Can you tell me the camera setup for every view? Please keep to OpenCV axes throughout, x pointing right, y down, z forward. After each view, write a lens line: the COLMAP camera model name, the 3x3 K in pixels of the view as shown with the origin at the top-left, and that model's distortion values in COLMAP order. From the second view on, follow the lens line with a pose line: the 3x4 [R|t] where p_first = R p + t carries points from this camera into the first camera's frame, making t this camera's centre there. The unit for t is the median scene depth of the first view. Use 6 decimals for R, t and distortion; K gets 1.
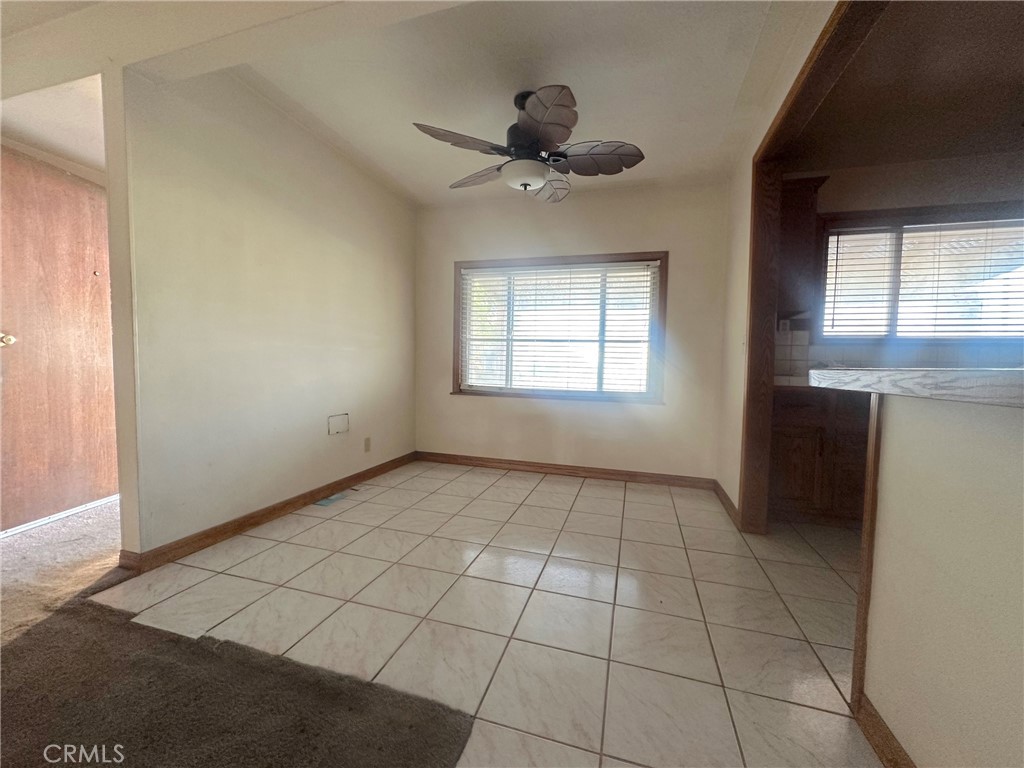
lens RADIAL K [[410.3, 0, 509.5], [0, 410.3, 380.7], [0, 0, 1]] dist [-0.002198, -0.000351]
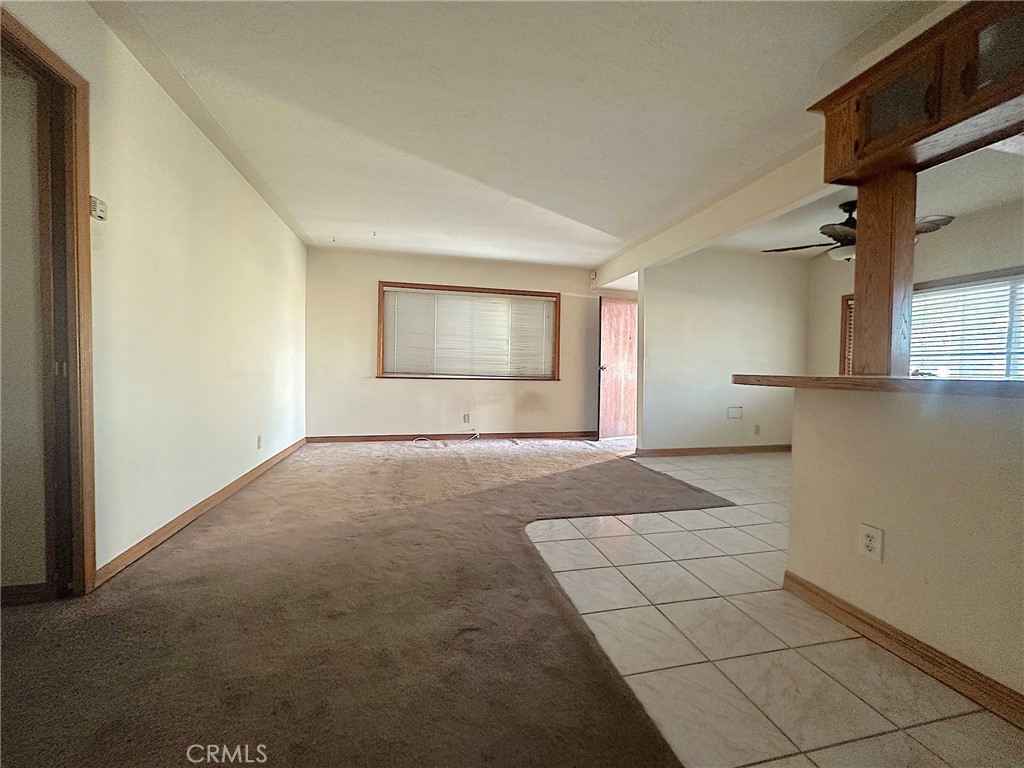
lens RADIAL K [[410.3, 0, 509.3], [0, 410.3, 386.9], [0, 0, 1]] dist [-0.002198, -0.000351]
pose [[0.496318, 0.006717, -0.868115, 0.659440], [-0.045574, 0.998793, -0.018328, 0.079386], [0.866944, 0.048660, 0.496025, -0.734628]]
